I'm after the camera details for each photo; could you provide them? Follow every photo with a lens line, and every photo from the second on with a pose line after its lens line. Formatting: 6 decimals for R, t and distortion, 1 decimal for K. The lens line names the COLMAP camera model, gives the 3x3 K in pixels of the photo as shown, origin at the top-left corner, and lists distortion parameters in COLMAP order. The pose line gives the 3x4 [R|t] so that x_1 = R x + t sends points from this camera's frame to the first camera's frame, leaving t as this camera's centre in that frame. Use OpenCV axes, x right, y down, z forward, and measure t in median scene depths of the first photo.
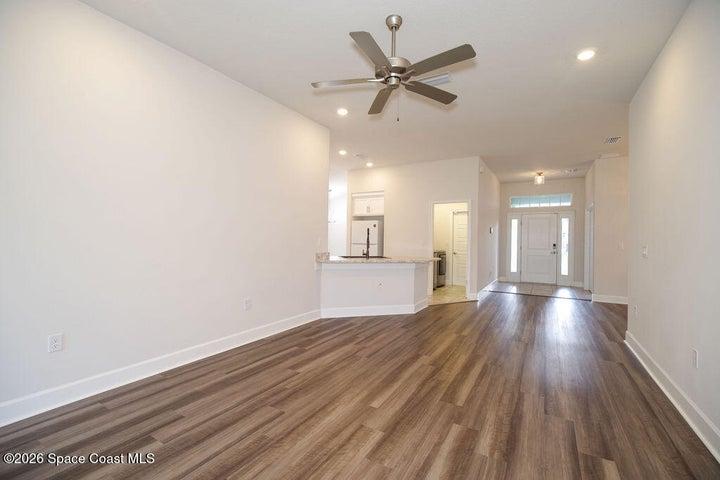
lens RADIAL K [[316.1, 0, 359.5], [0, 316.1, 238.3], [0, 0, 1]] dist [-0.007074, -0.000714]
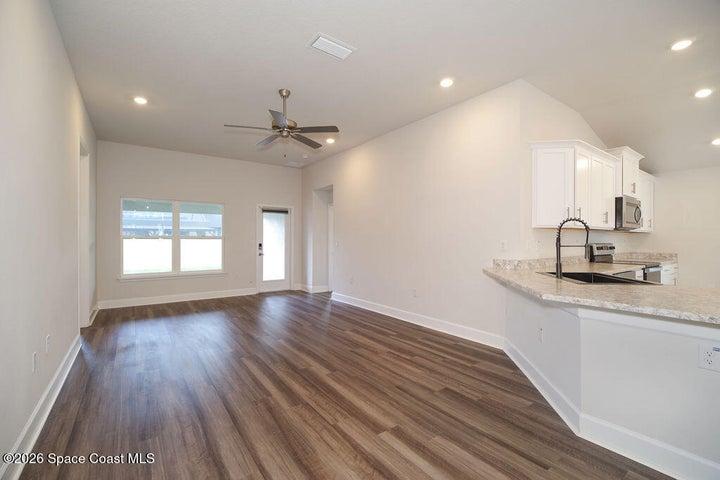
lens RADIAL K [[316.1, 0, 363.5], [0, 316.1, 238.4], [0, 0, 1]] dist [-0.007074, -0.000714]
pose [[-0.399779, -0.020727, -0.916377, 0.902605], [-0.004126, 0.999775, -0.020813, 0.017712], [0.916602, -0.004539, -0.399774, 1.329602]]
